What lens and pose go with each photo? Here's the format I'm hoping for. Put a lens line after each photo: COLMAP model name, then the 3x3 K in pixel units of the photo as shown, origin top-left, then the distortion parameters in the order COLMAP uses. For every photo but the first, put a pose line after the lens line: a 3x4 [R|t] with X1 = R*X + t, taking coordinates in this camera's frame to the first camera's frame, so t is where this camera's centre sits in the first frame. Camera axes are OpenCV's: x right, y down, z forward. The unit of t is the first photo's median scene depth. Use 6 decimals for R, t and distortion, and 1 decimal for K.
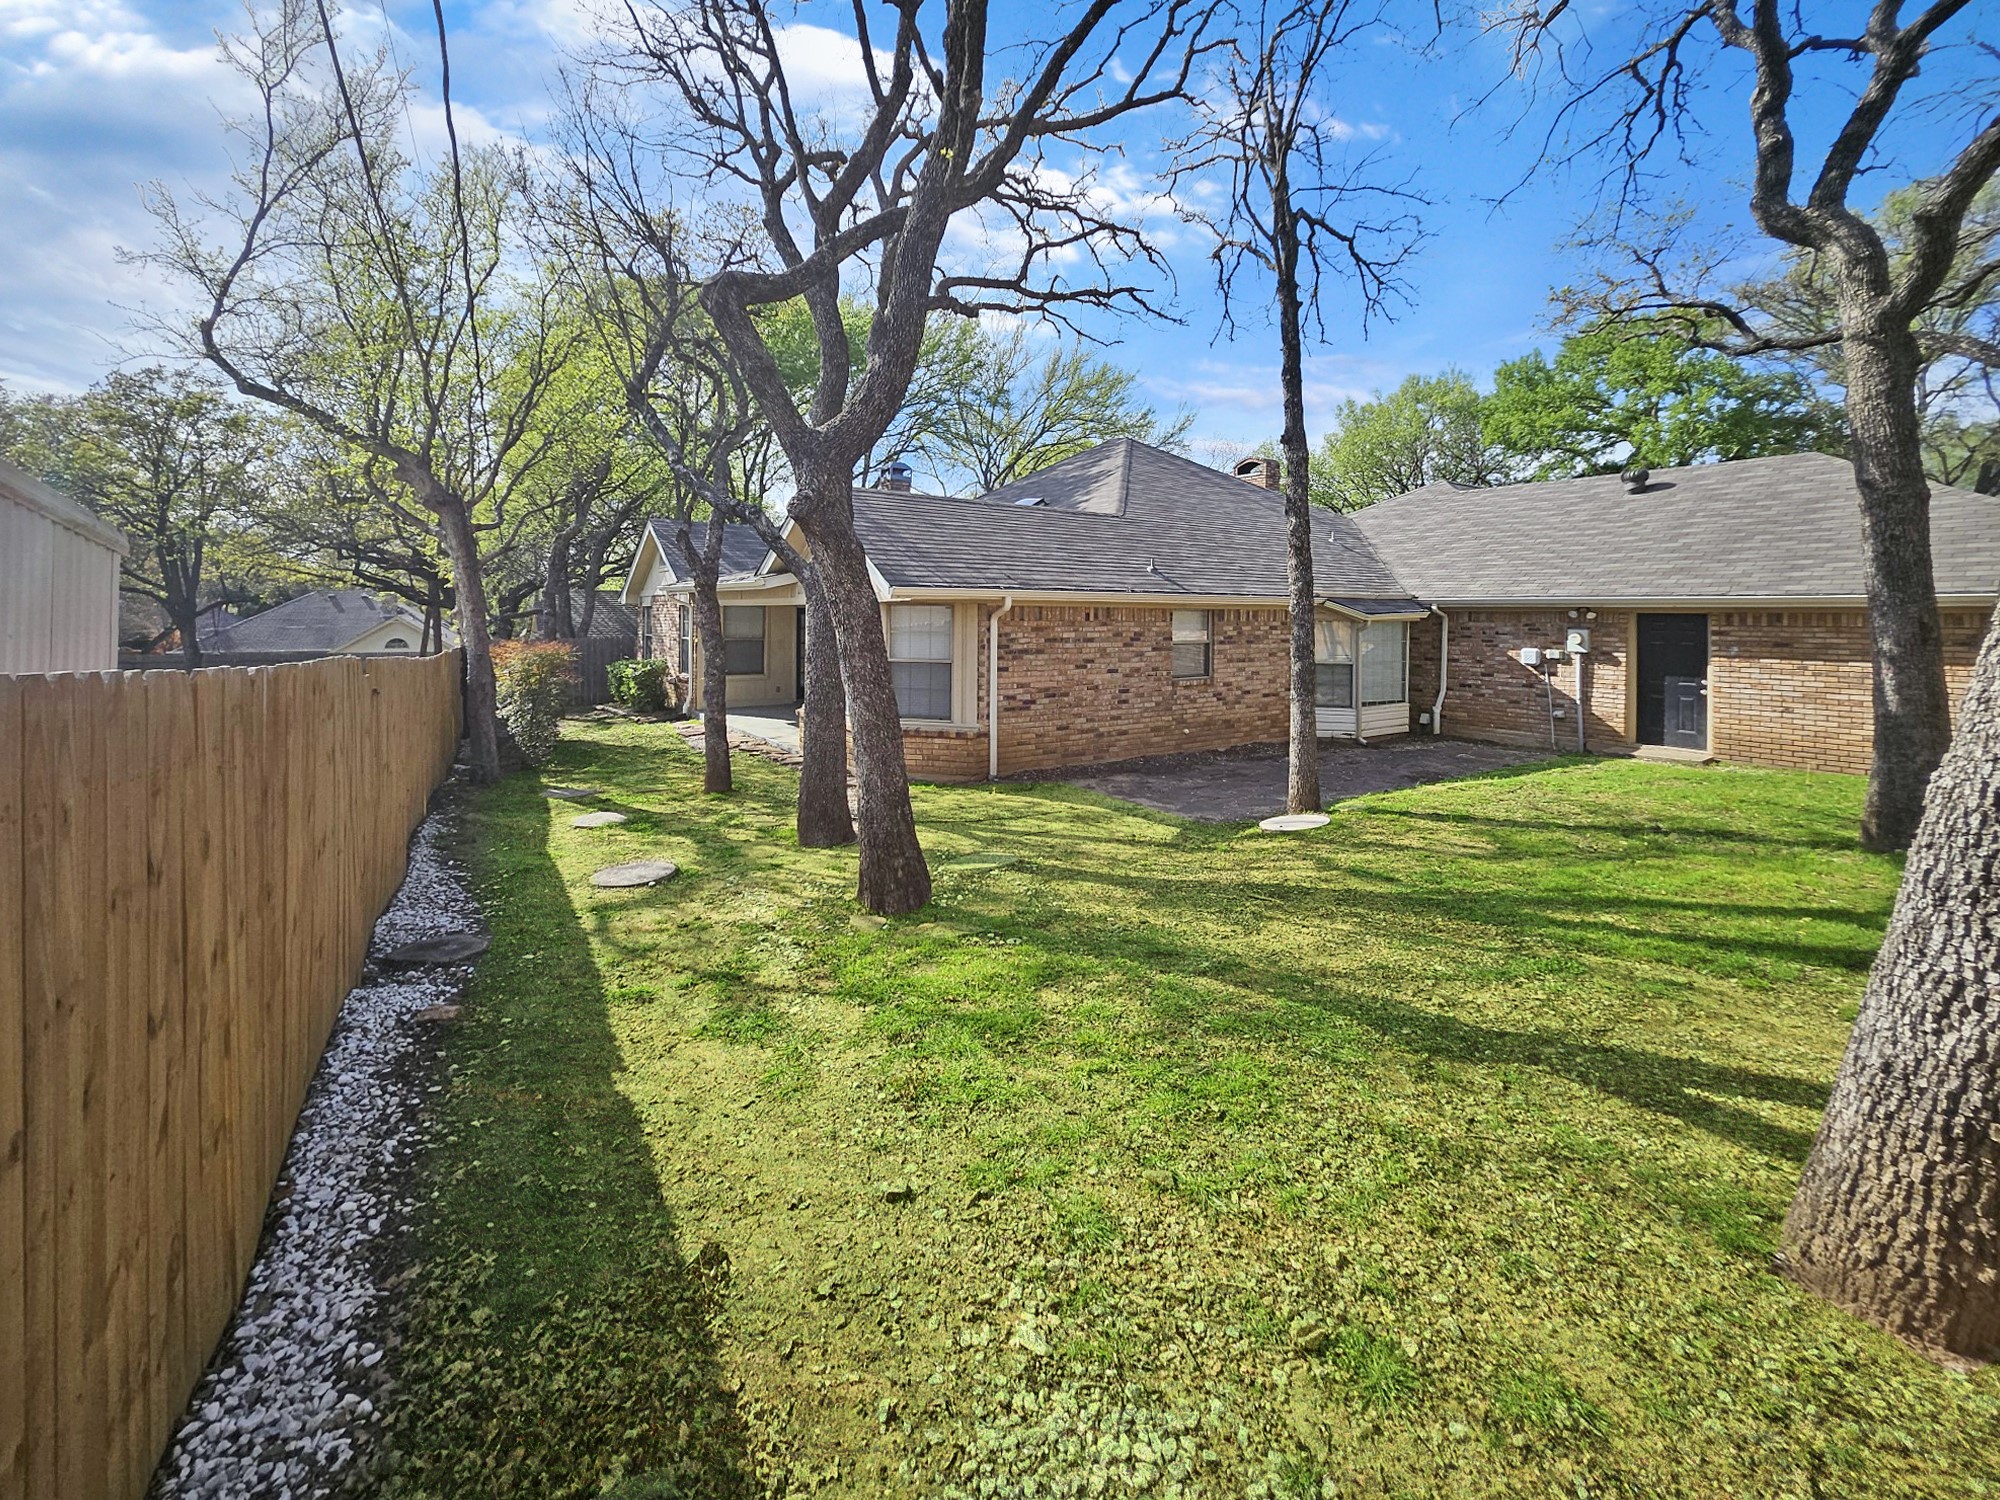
lens RADIAL K [[861.2, 0, 1000.0], [0, 861.2, 742.0], [0, 0, 1]] dist [-0.001710, -0.000677]
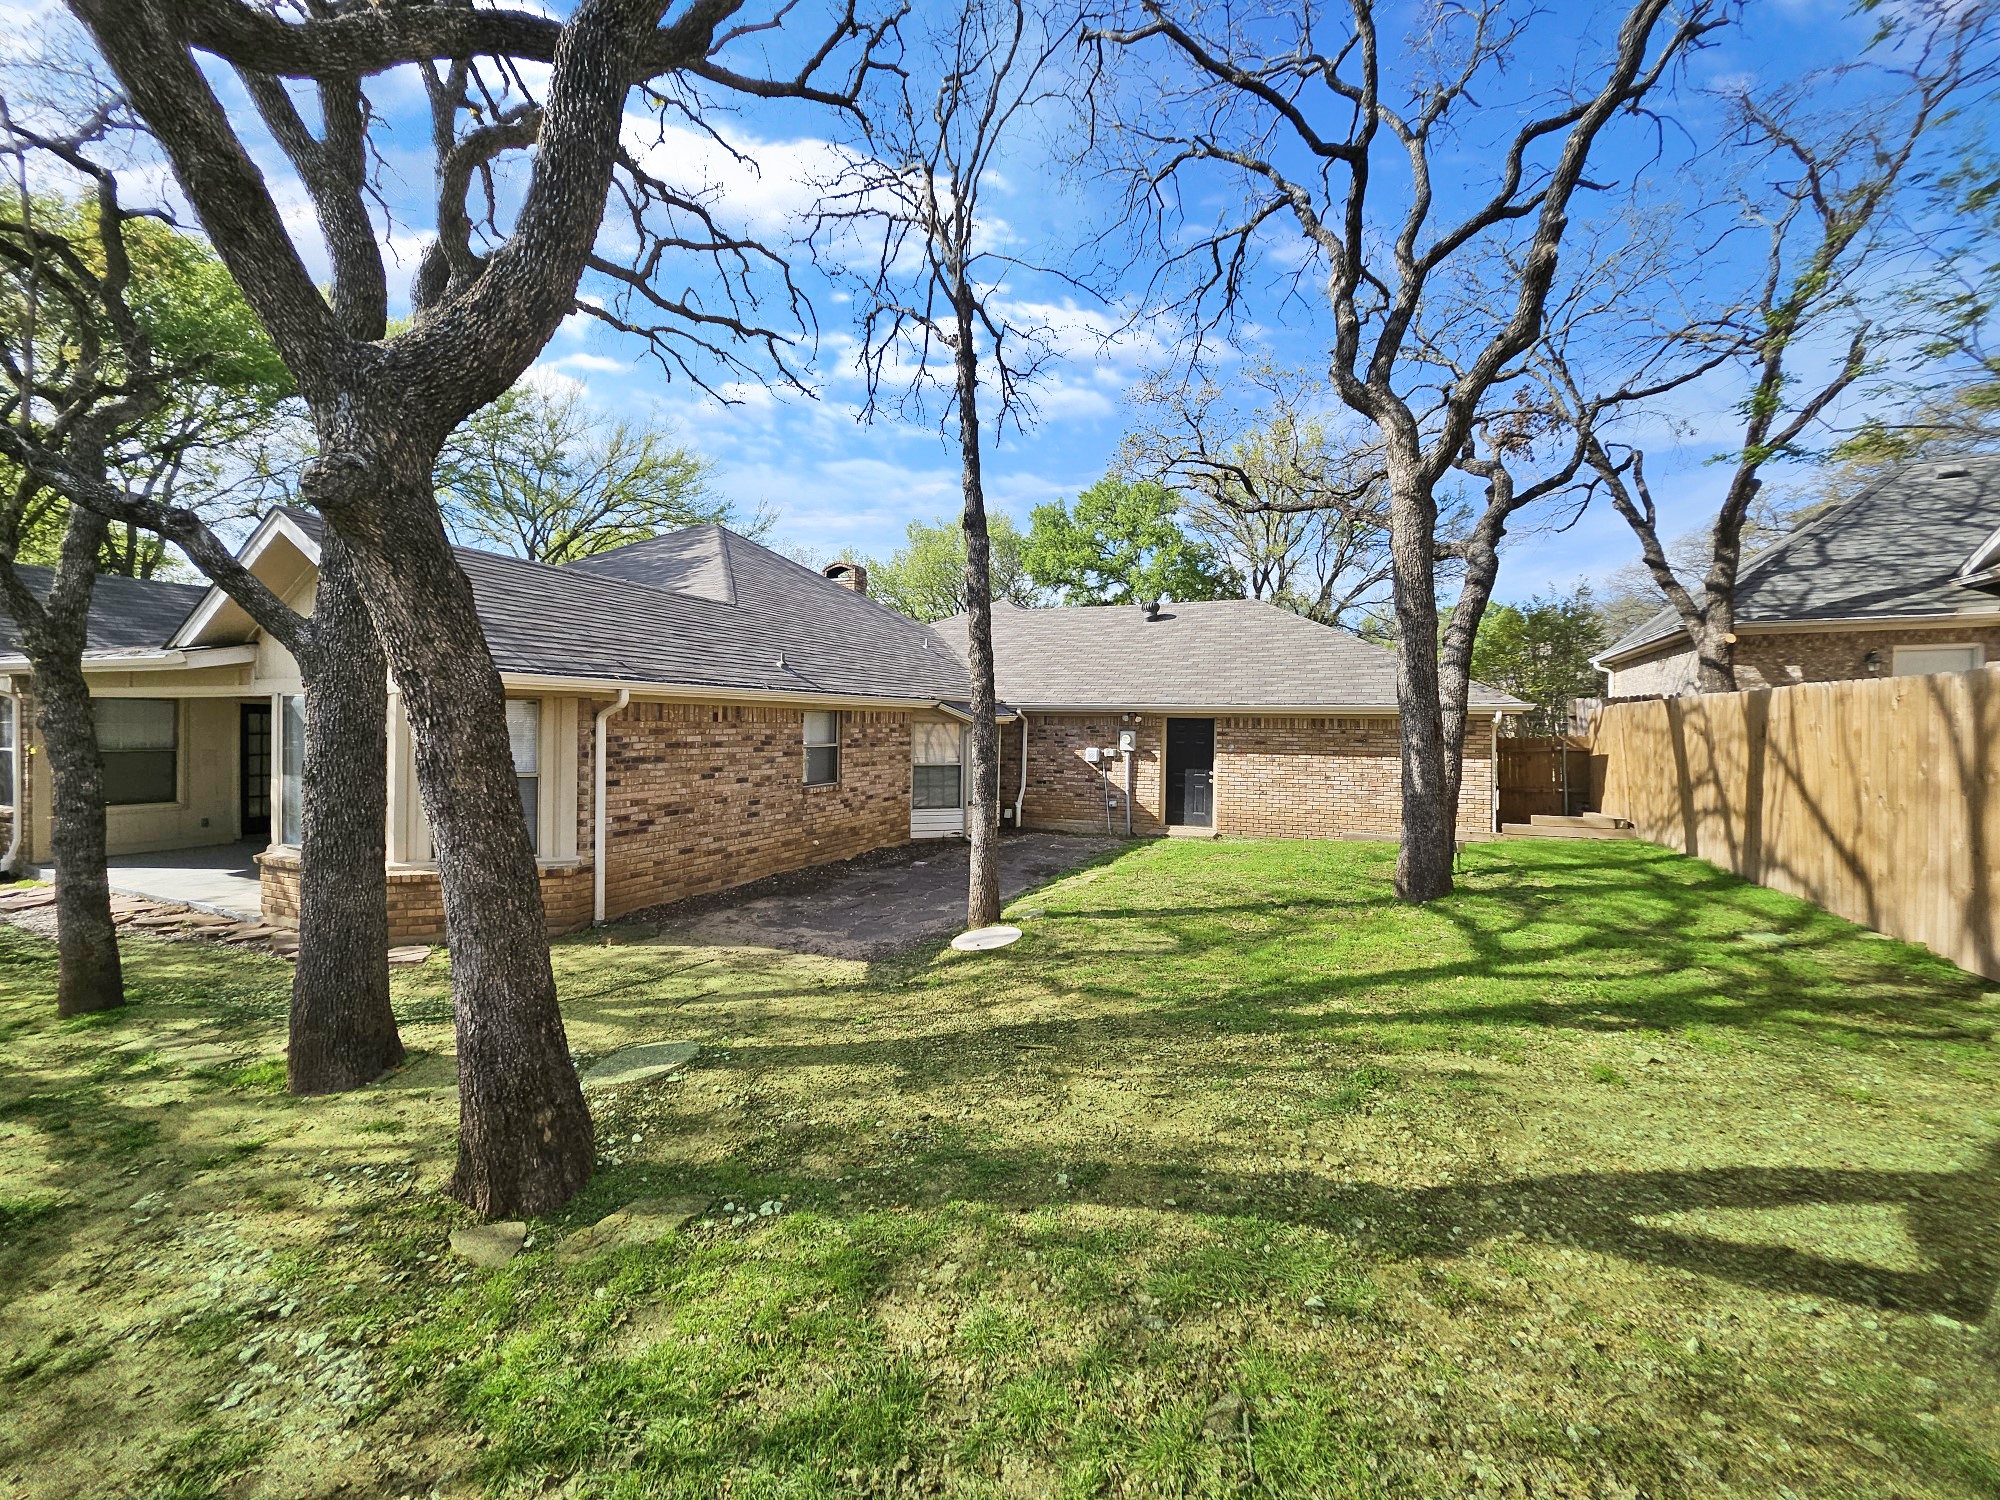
lens RADIAL K [[812.9, 0, 998.5], [0, 812.9, 787.8], [0, 0, 1]] dist [-0.001243, -0.000670]
pose [[0.858954, -0.037928, 0.510646, -0.070529], [0.071243, 0.996406, -0.045830, -0.021473], [-0.507073, 0.075746, 0.858569, 0.193484]]
